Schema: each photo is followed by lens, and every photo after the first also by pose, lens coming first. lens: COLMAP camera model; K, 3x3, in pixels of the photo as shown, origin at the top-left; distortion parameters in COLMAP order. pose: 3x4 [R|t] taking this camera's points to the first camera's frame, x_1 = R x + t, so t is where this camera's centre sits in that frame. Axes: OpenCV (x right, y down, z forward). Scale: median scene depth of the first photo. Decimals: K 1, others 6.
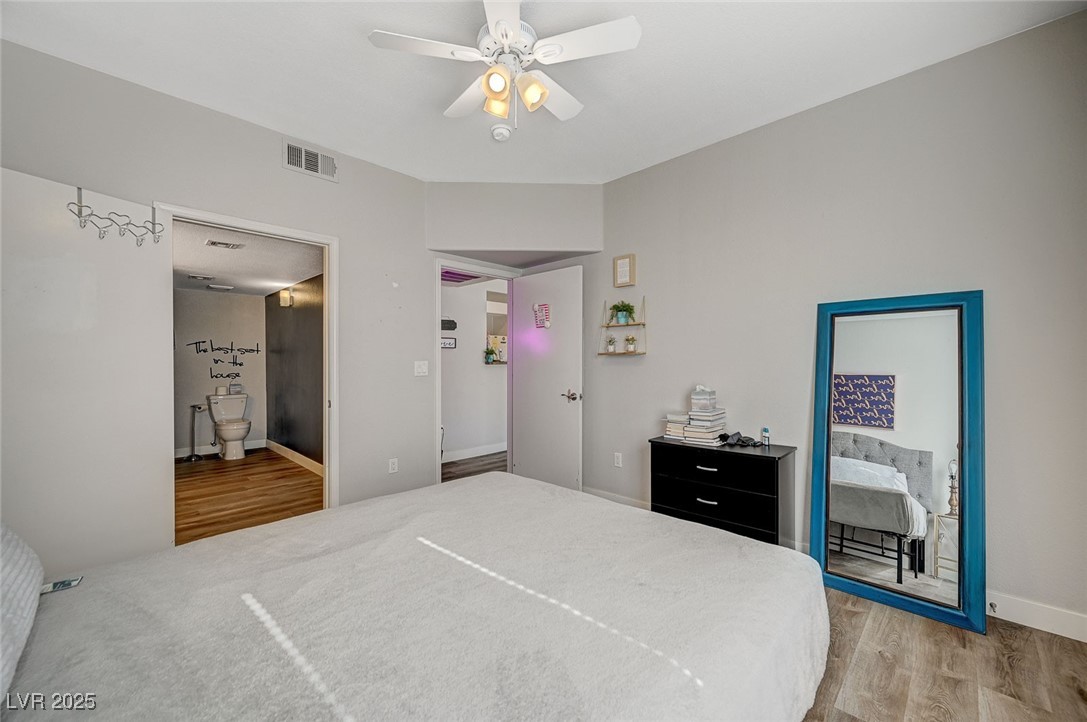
lens RADIAL K [[426.9, 0, 543.6], [0, 426.9, 365.2], [0, 0, 1]] dist [-0.000470, -0.000033]
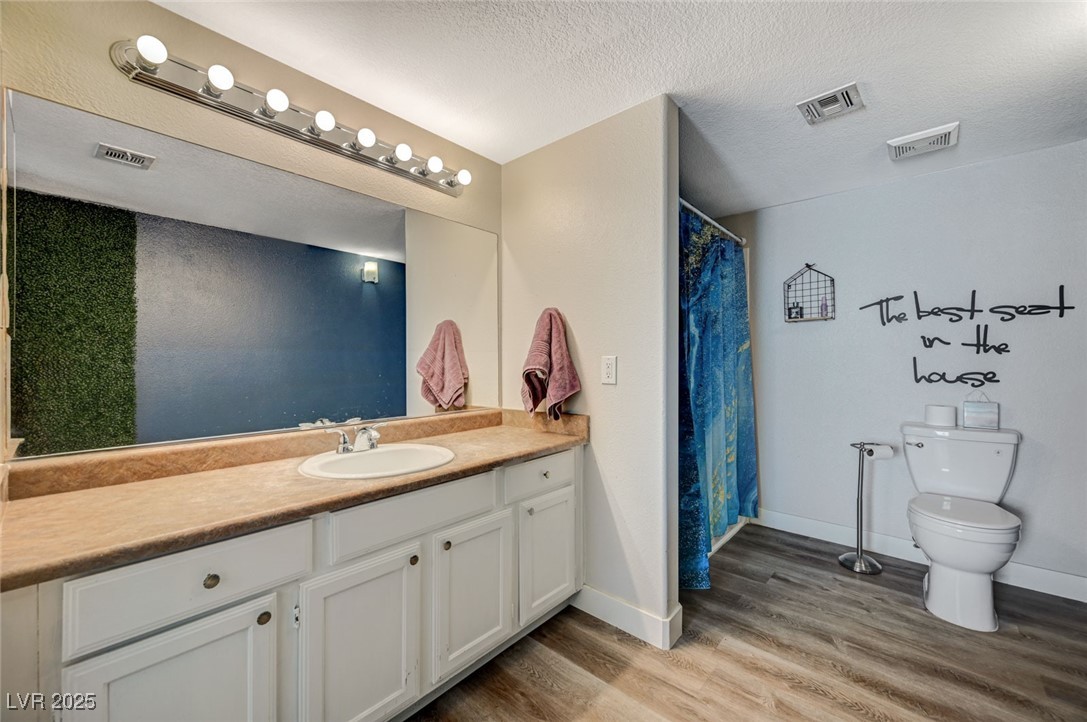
lens RADIAL K [[426.9, 0, 543.3], [0, 426.9, 363.4], [0, 0, 1]] dist [-0.000470, -0.000033]
pose [[0.049358, 0.010186, -0.998729, -0.367818], [-0.006250, 0.999932, 0.009889, 0.009501], [0.998762, 0.005754, 0.049418, 0.599058]]
